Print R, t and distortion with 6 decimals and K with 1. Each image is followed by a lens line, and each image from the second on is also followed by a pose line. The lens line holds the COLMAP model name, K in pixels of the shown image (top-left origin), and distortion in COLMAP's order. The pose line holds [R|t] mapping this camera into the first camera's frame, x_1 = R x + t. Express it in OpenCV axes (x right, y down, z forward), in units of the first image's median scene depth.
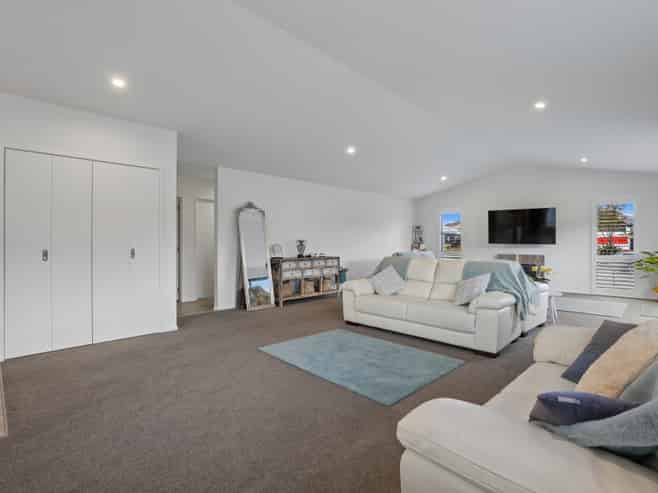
lens RADIAL K [[343.6, 0, 329.0], [0, 343.6, 246.5], [0, 0, 1]] dist [-0.003866, -0.001330]
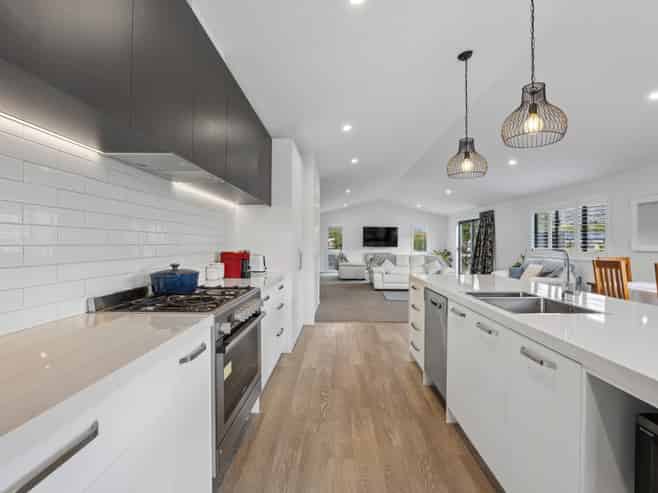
lens RADIAL K [[343.6, 0, 329.0], [0, 343.6, 246.5], [0, 0, 1]] dist [-0.003866, -0.001330]
pose [[0.713023, -0.002306, 0.701136, -0.952272], [0.004239, 0.999990, -0.001022, -0.008530], [-0.701127, 0.003701, 0.713026, -0.093437]]
